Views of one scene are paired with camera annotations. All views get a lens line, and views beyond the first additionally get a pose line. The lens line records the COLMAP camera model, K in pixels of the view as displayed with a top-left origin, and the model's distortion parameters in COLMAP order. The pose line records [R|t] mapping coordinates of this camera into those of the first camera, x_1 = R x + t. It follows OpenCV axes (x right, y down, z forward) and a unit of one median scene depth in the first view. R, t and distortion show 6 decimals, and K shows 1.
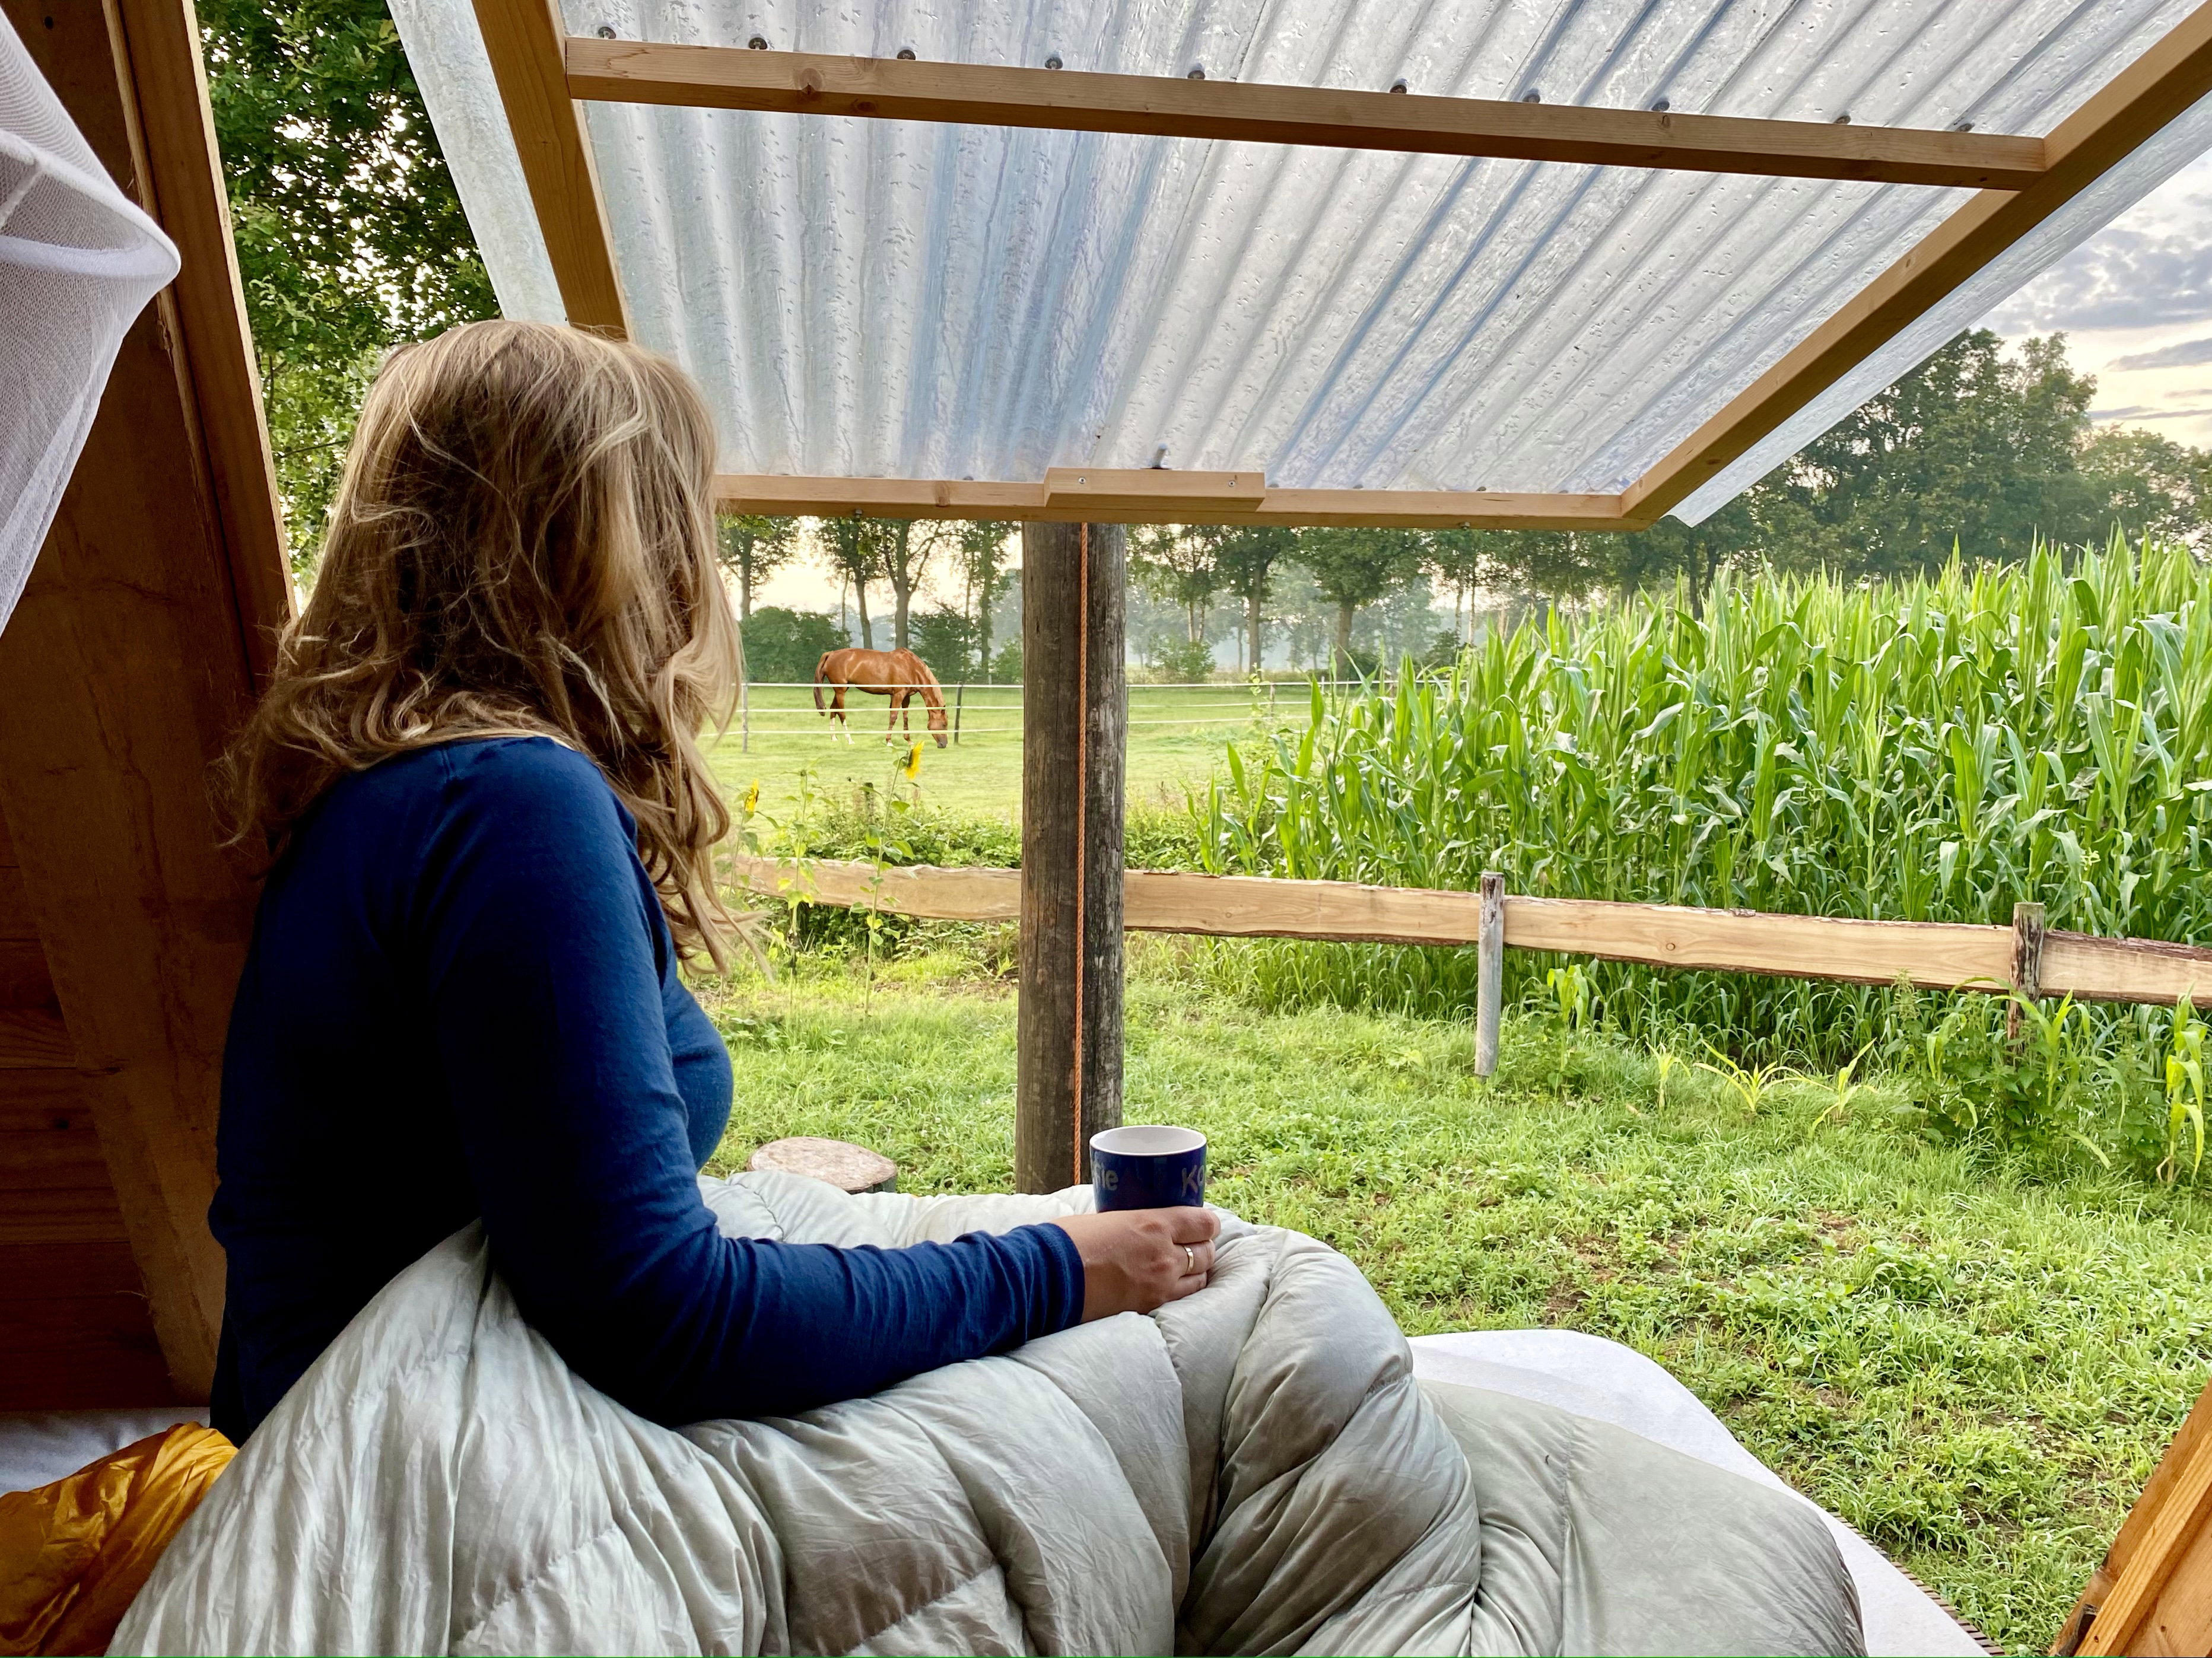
lens RADIAL K [[1802.4, 0, 1114.4], [0, 1802.4, 829.9], [0, 0, 1]] dist [0.069715, -0.153617]
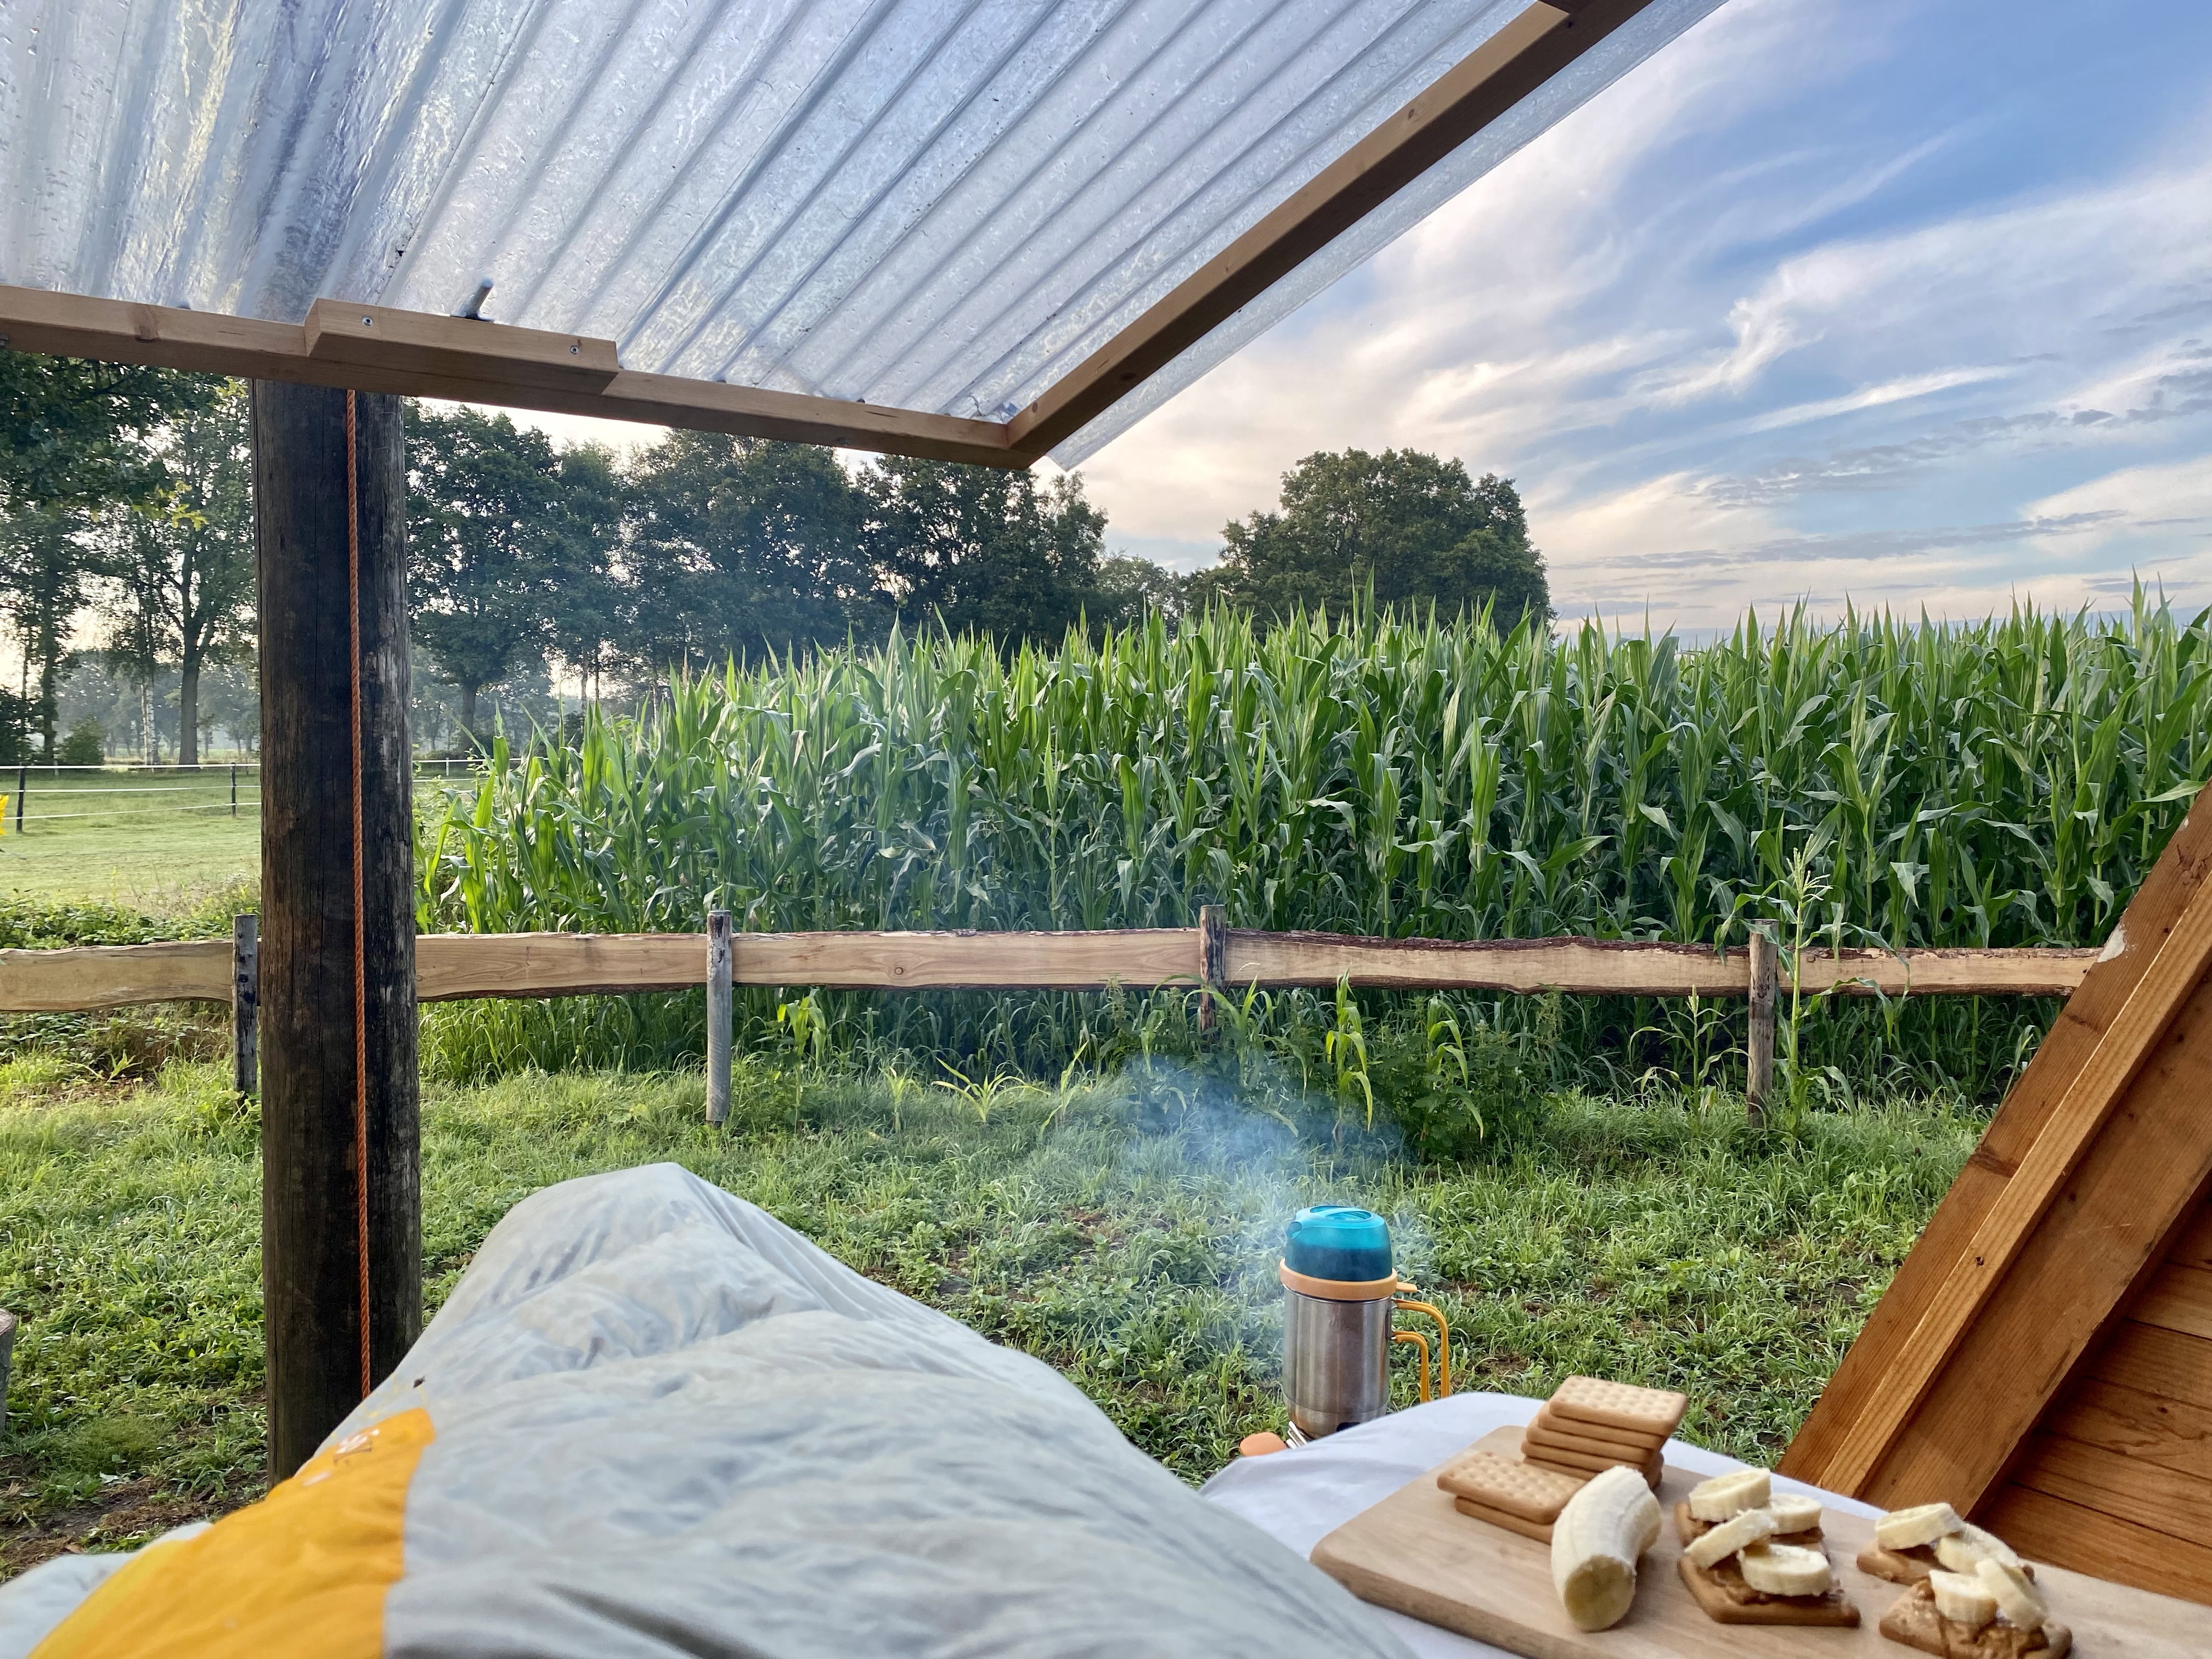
lens RADIAL K [[1672.2, 0, 1088.0], [0, 1672.2, 814.8], [0, 0, 1]] dist [0.138544, -0.236310]
pose [[0.888288, -0.028129, 0.458424, -0.028239], [0.051280, 0.997956, -0.038129, 0.016310], [-0.456415, 0.057377, 0.887915, 0.094545]]
